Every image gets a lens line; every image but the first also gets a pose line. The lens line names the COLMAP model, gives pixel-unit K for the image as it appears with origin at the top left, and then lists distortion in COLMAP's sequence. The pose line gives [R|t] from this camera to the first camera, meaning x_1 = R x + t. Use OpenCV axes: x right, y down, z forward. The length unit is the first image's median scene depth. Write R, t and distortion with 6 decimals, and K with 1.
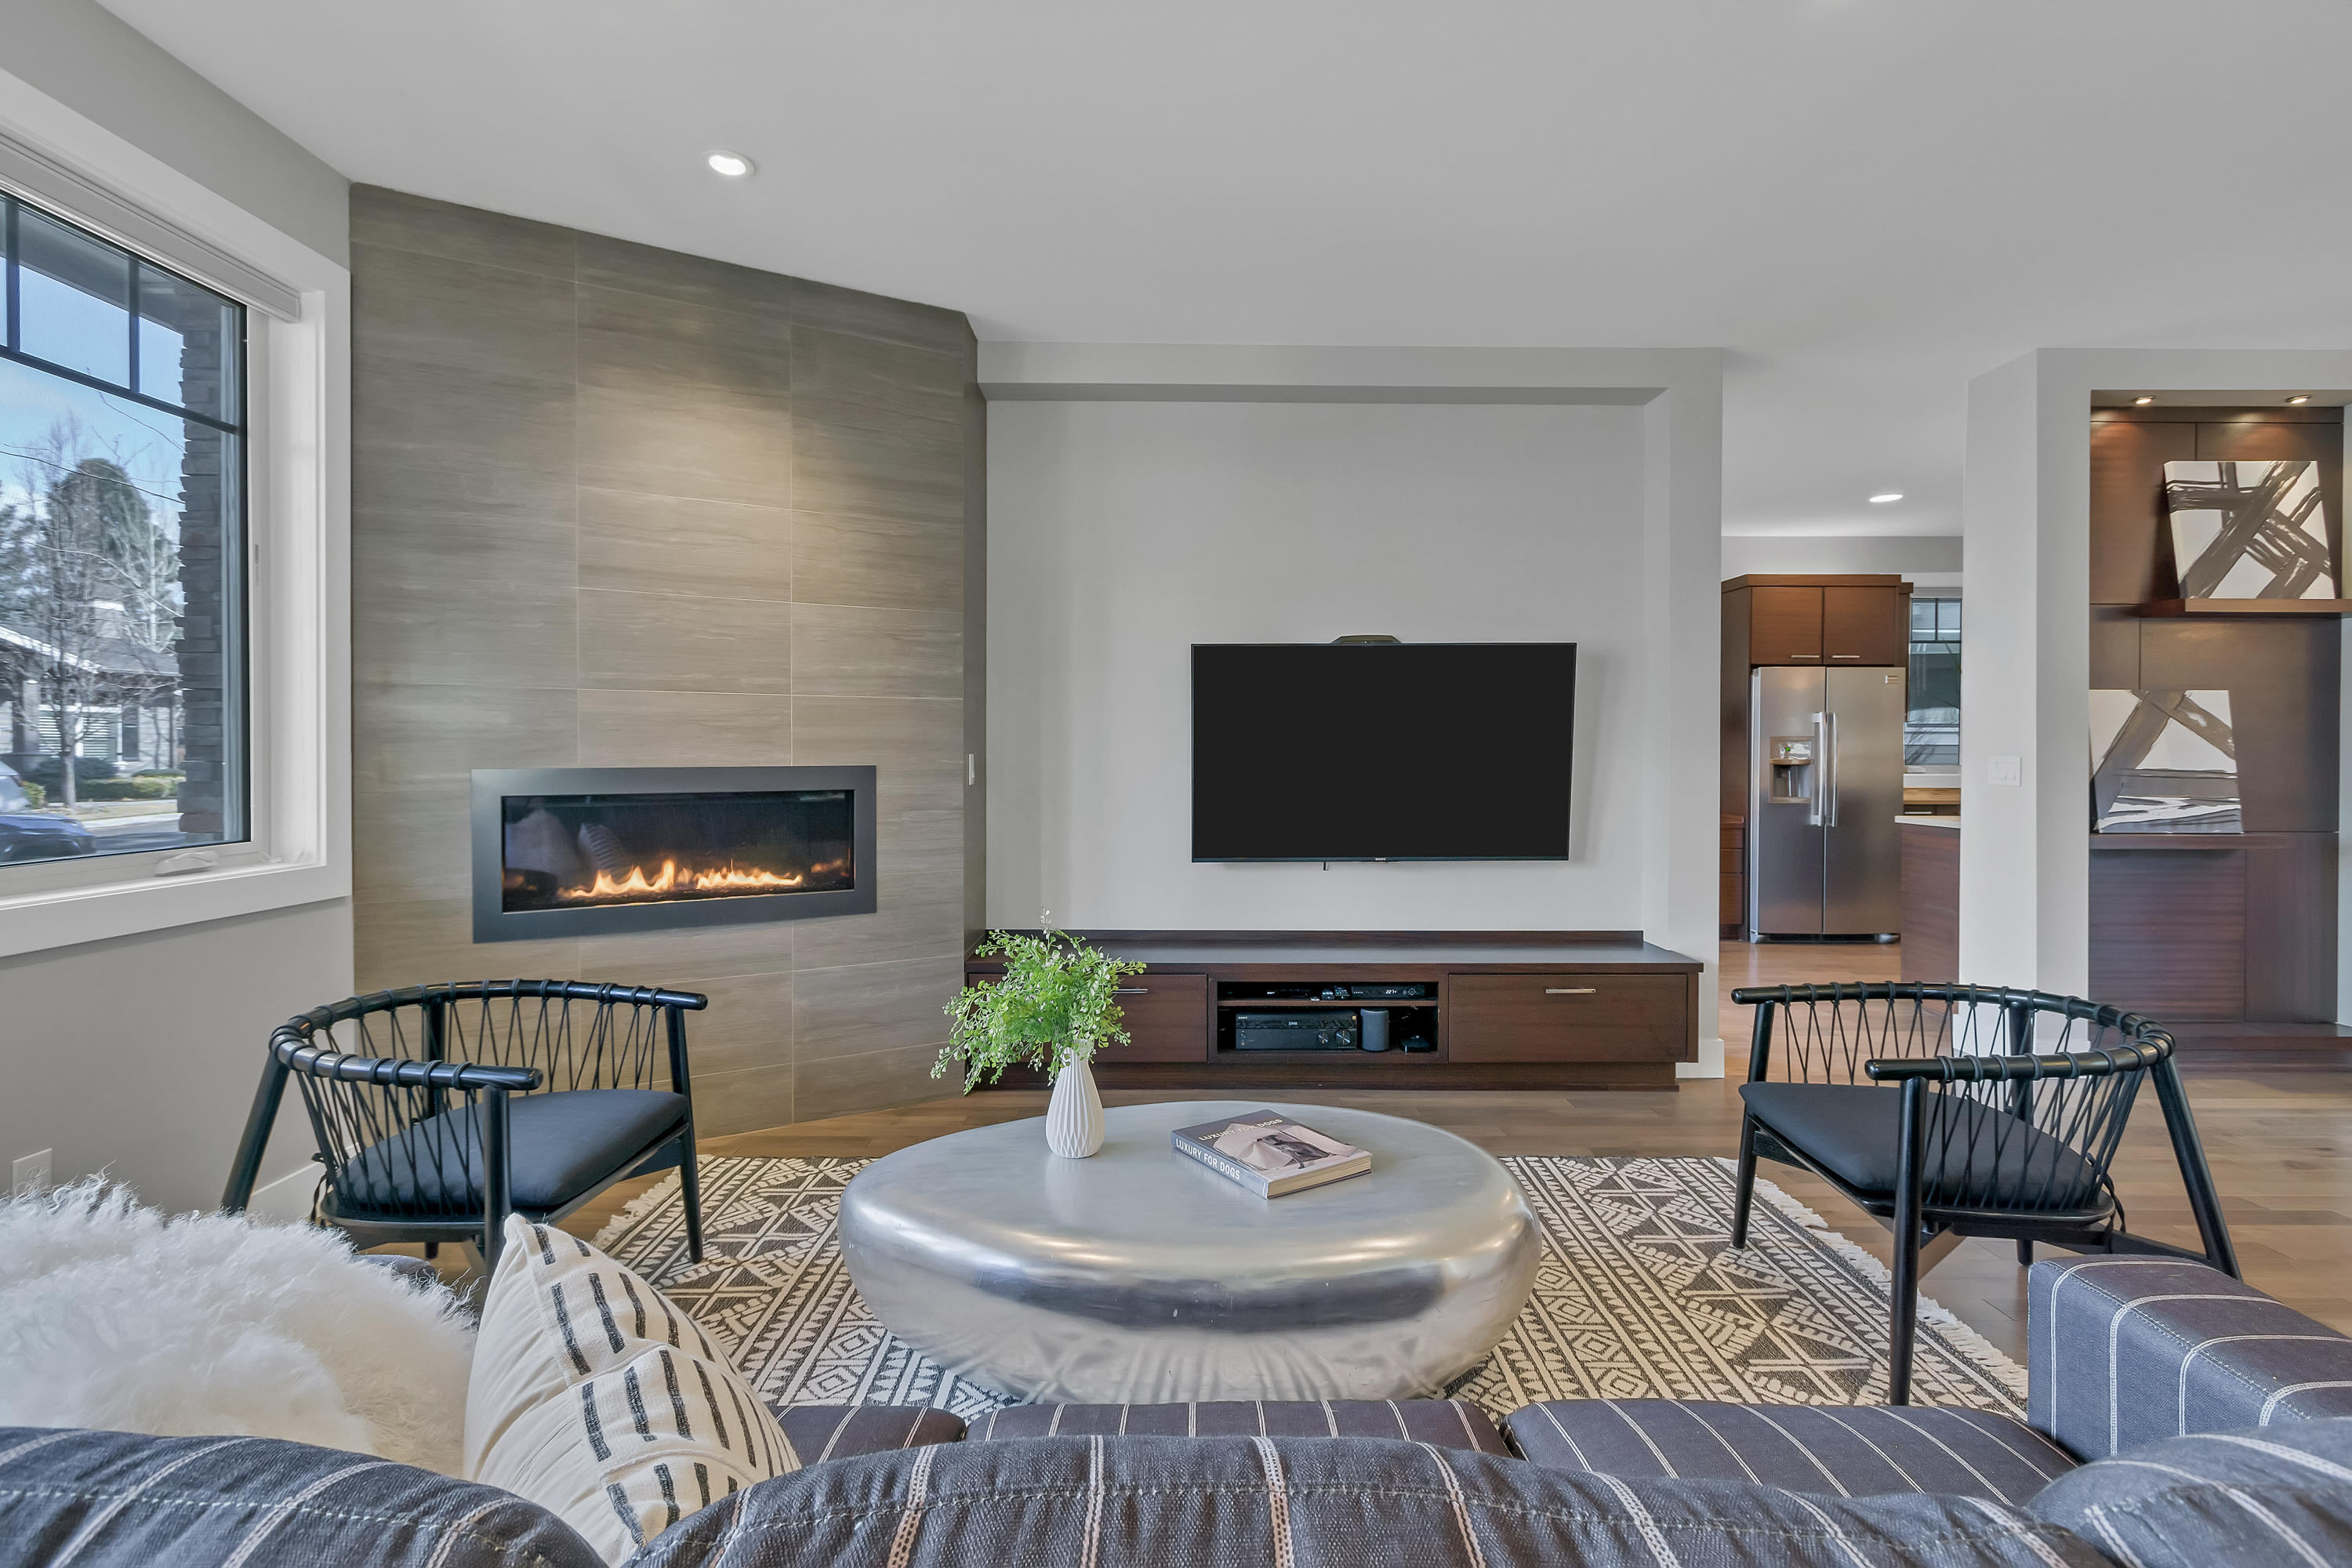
lens RADIAL K [[1063.0, 0, 1182.7], [0, 1063.0, 767.8], [0, 0, 1]] dist [-0.000484, 0.000495]
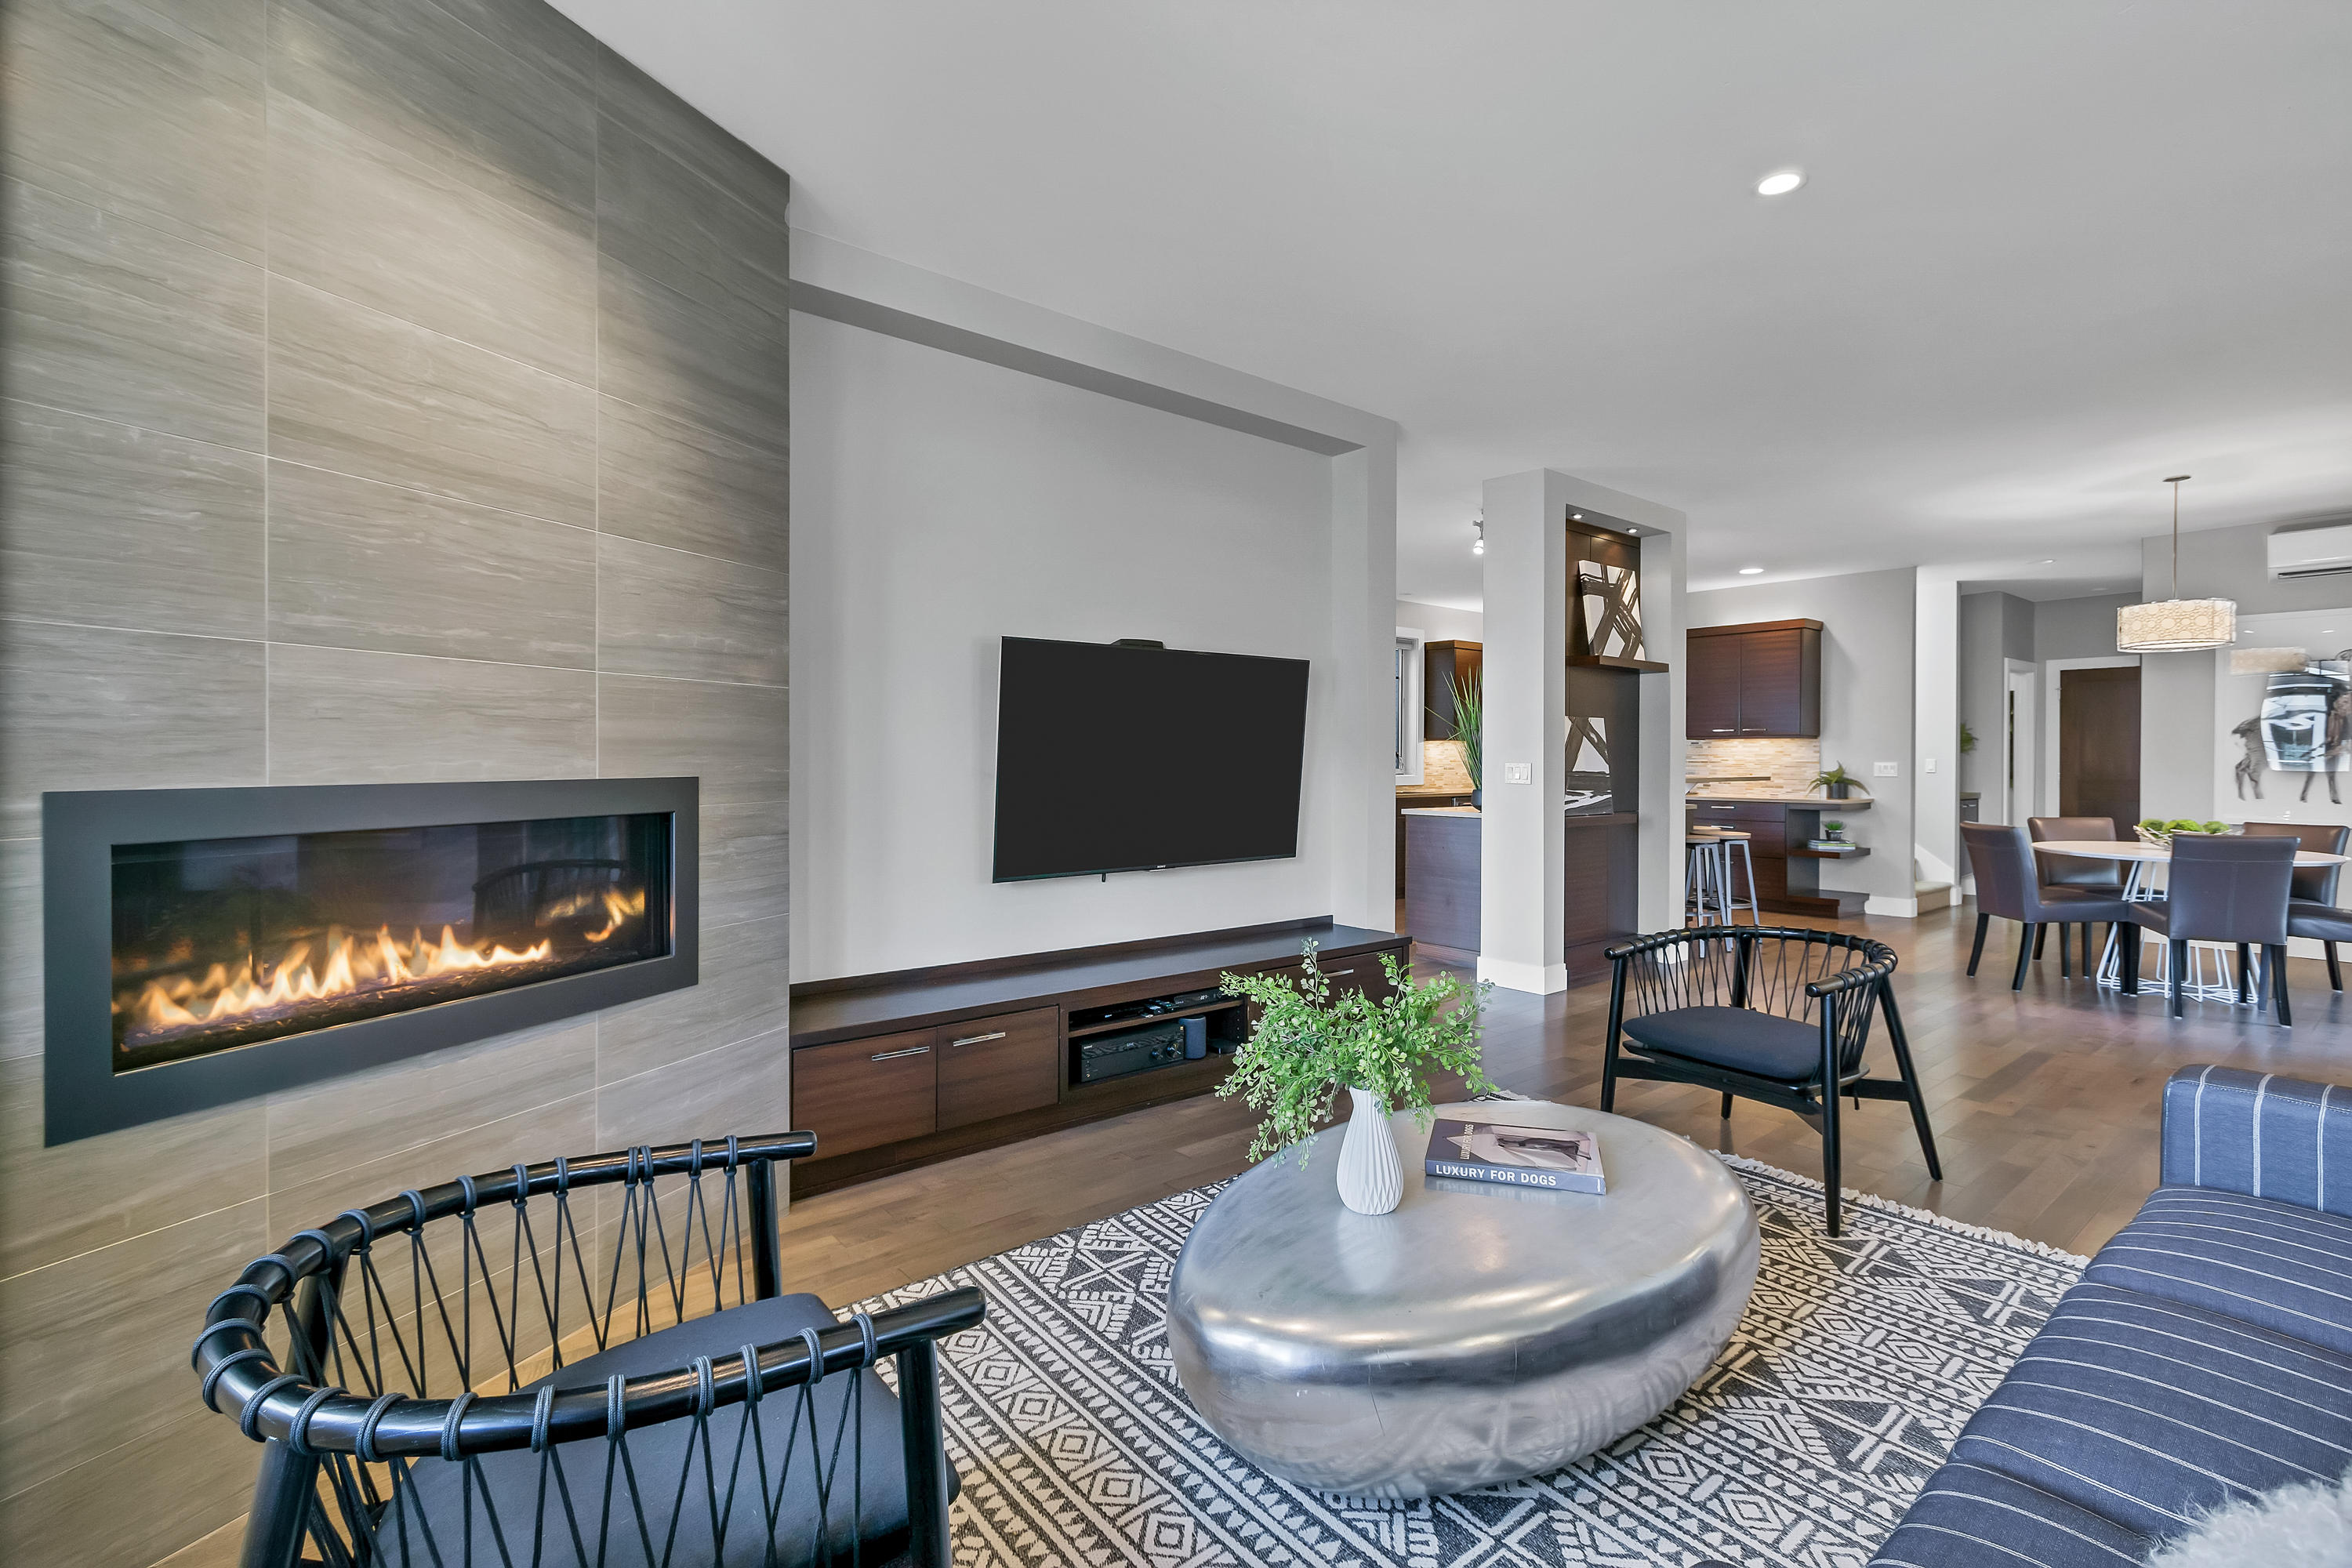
lens RADIAL K [[1063.0, 0, 1181.1], [0, 1063.0, 775.0], [0, 0, 1]] dist [-0.000484, 0.000495]
pose [[0.778927, -0.007729, 0.627067, -0.452506], [0.005629, 0.999970, 0.005333, -0.005087], [-0.627089, -0.000625, 0.778947, 0.231218]]
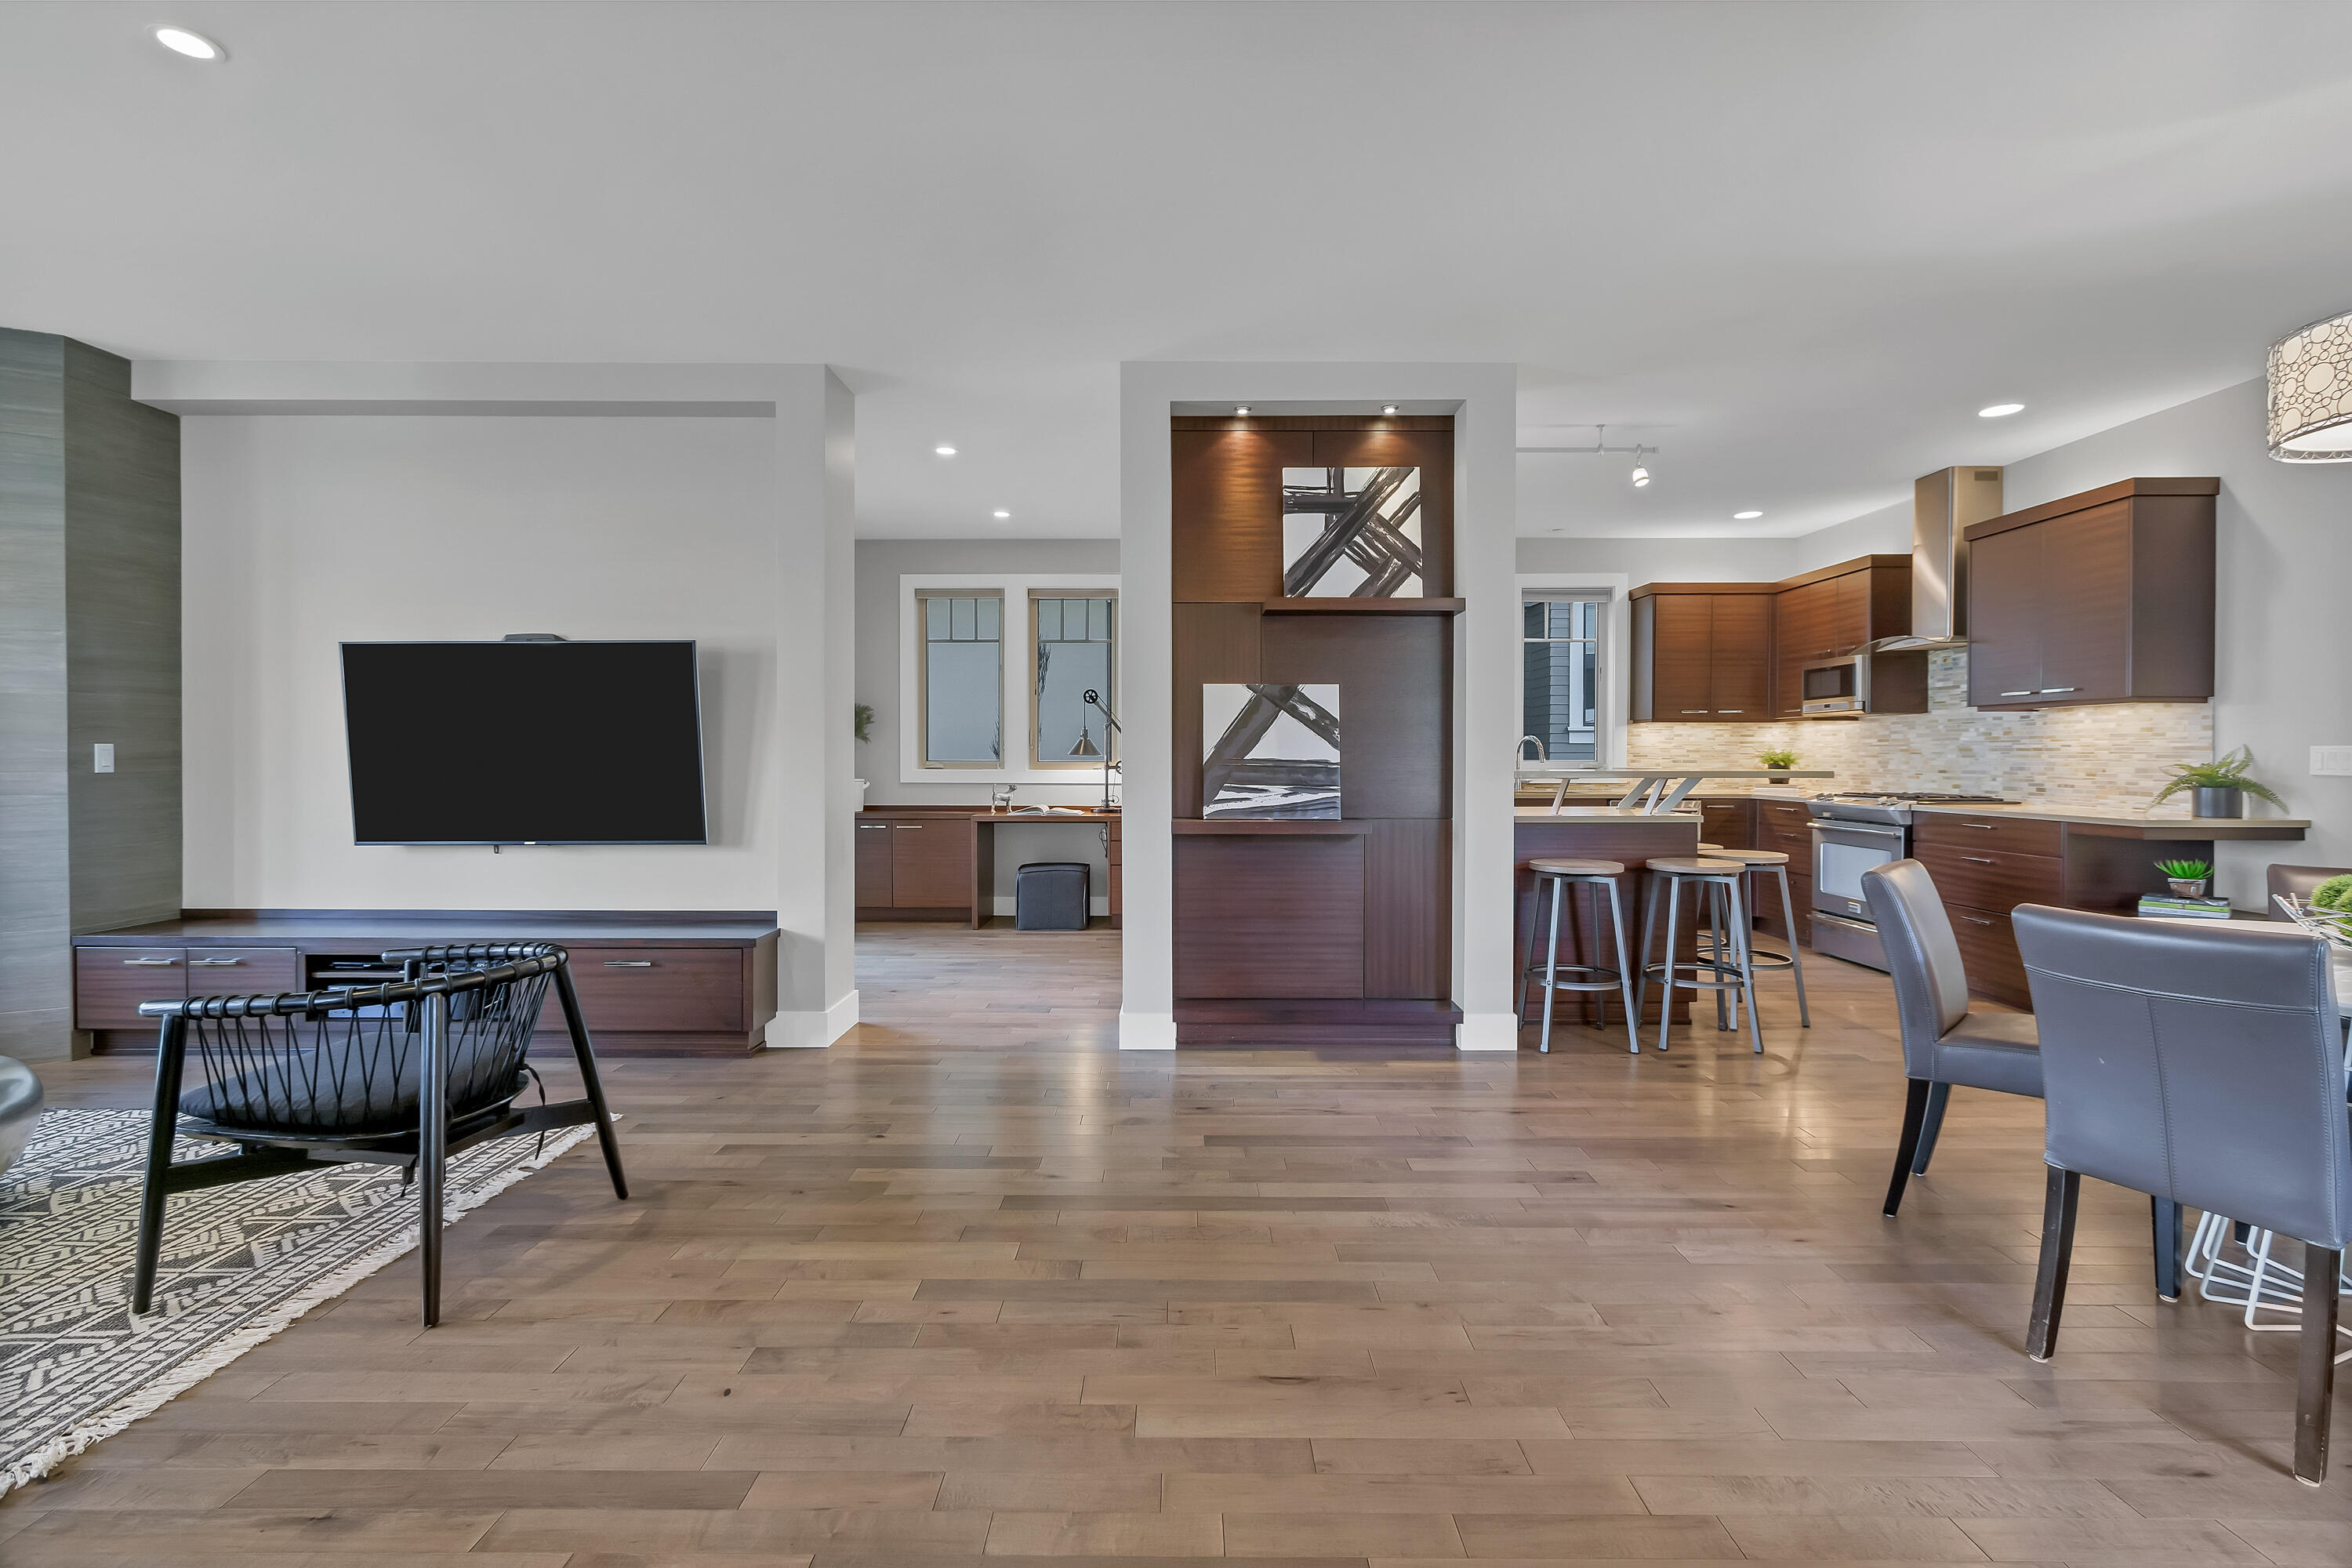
lens RADIAL K [[1063.0, 0, 1182.0], [0, 1063.0, 770.4], [0, 0, 1]] dist [-0.000484, 0.000495]
pose [[0.999851, 0.000863, -0.017220, 0.926552], [-0.000852, 0.999999, 0.000666, 0.012961], [0.017220, -0.000652, 0.999852, -0.064424]]
